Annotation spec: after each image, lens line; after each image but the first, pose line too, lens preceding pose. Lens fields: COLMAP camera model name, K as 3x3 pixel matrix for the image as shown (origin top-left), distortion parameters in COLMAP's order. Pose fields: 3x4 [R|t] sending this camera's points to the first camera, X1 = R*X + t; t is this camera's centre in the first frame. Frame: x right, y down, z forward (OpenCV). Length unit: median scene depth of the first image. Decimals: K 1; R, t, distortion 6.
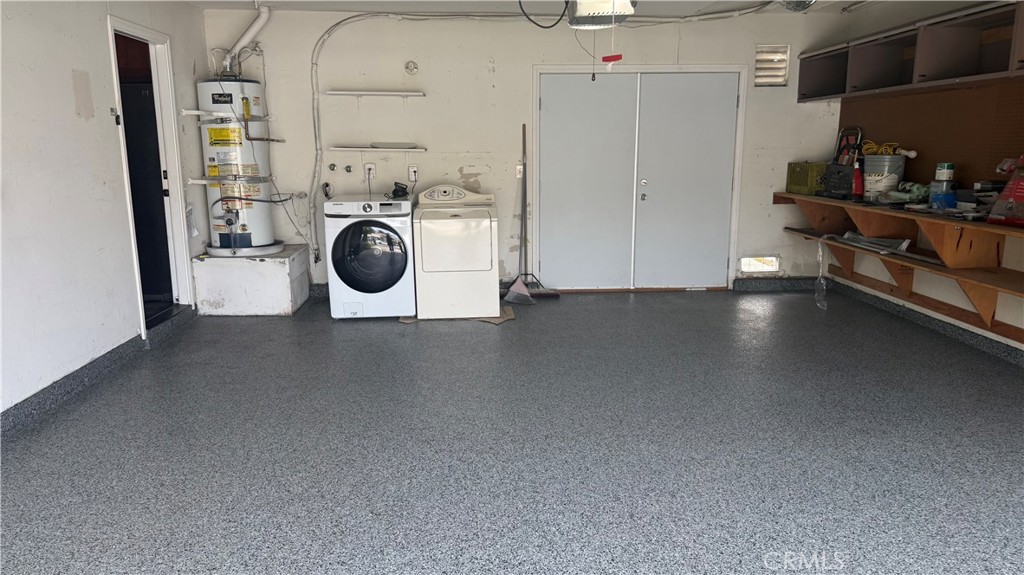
lens RADIAL K [[704.8, 0, 515.2], [0, 704.8, 293.9], [0, 0, 1]] dist [0.119782, -0.218577]
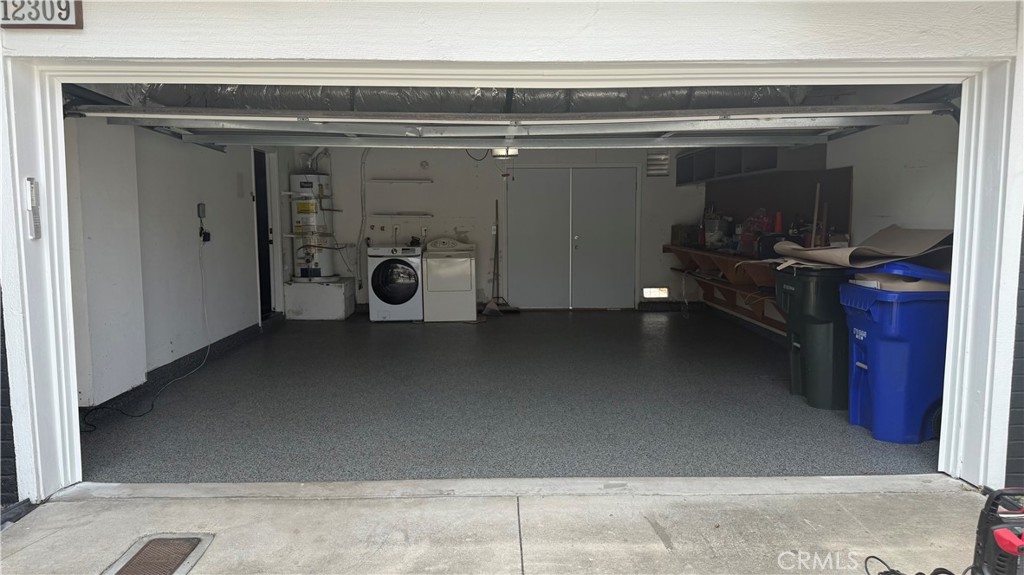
lens RADIAL K [[704.8, 0, 515.2], [0, 704.8, 293.9], [0, 0, 1]] dist [0.119782, -0.218577]
pose [[0.999425, 0.004810, -0.033563, 0.112966], [-0.007926, 0.995604, -0.093330, 0.114922], [0.032967, 0.093543, 0.995069, -0.543738]]
